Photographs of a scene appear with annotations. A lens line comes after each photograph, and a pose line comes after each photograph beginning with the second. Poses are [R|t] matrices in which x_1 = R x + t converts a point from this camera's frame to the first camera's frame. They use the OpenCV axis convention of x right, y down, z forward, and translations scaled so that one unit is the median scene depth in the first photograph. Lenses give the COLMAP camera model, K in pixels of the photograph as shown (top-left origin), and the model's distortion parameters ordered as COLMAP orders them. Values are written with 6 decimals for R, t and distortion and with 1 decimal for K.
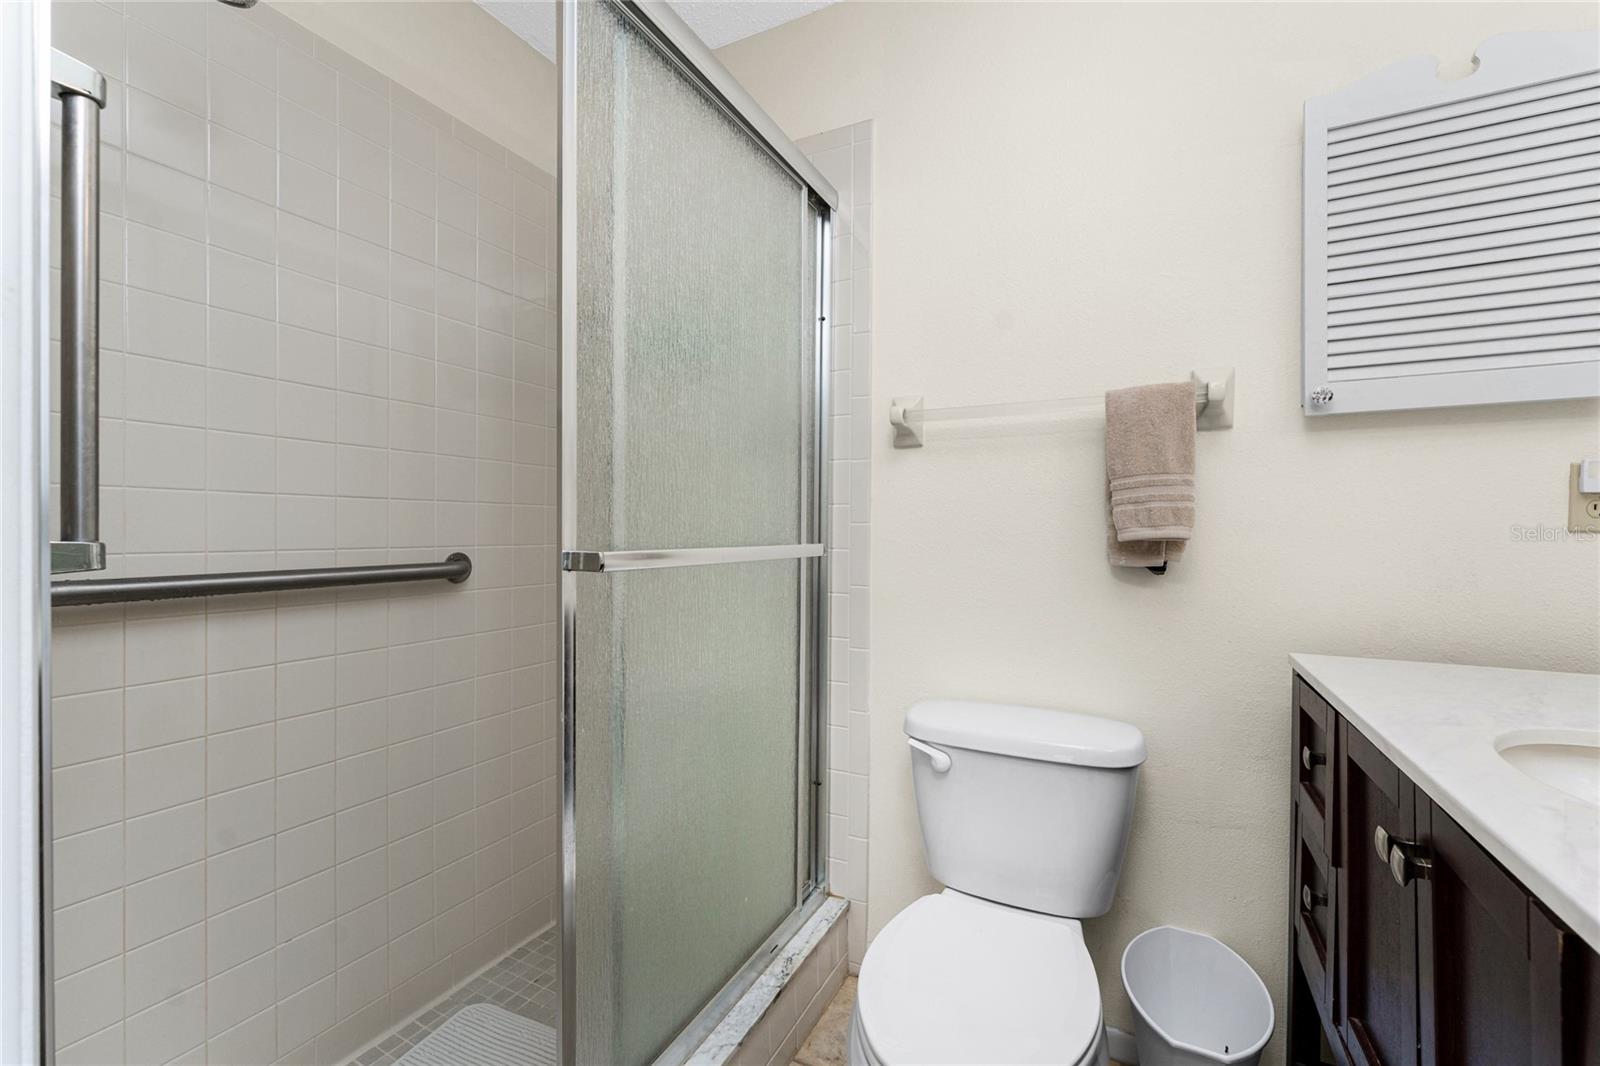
lens RADIAL K [[686.5, 0, 798.8], [0, 686.5, 522.0], [0, 0, 1]] dist [-0.001306, -0.000314]
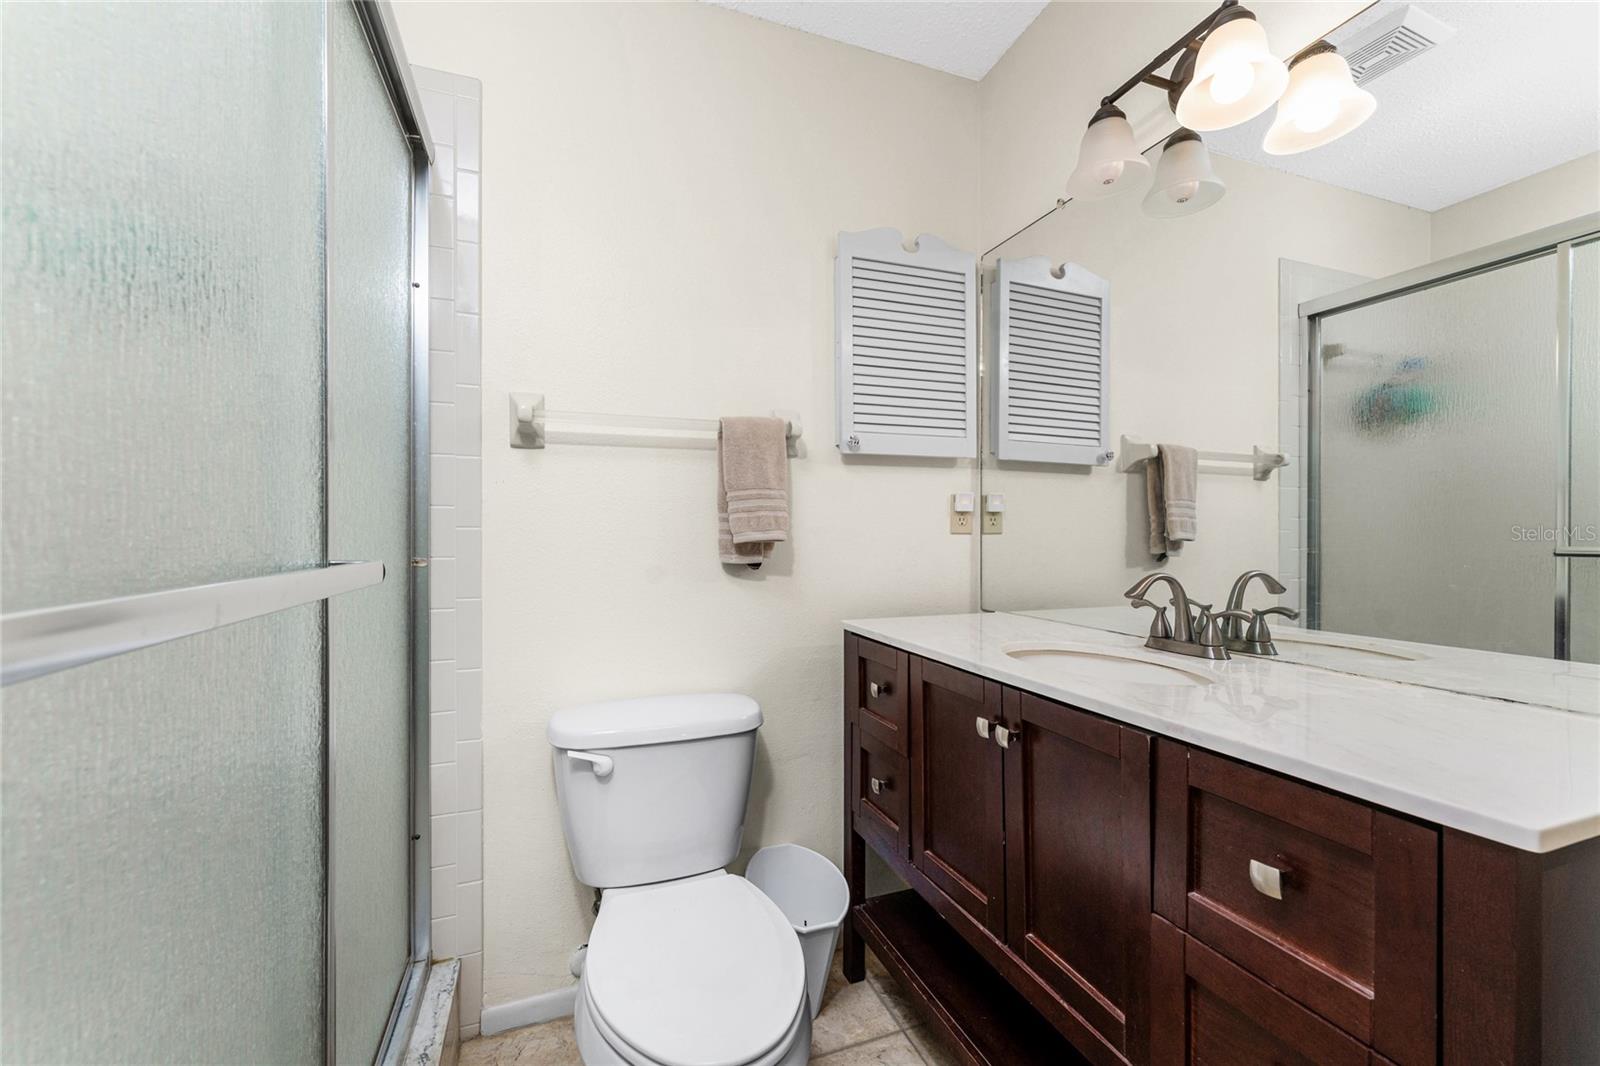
lens RADIAL K [[643.9, 0, 791.4], [0, 643.9, 533.5], [0, 0, 1]] dist [-0.000535, 0.000237]
pose [[0.681919, 0.002091, 0.731425, -0.289991], [-0.001611, 0.999998, -0.001357, 0.012110], [-0.731426, -0.000253, 0.681921, 0.158446]]
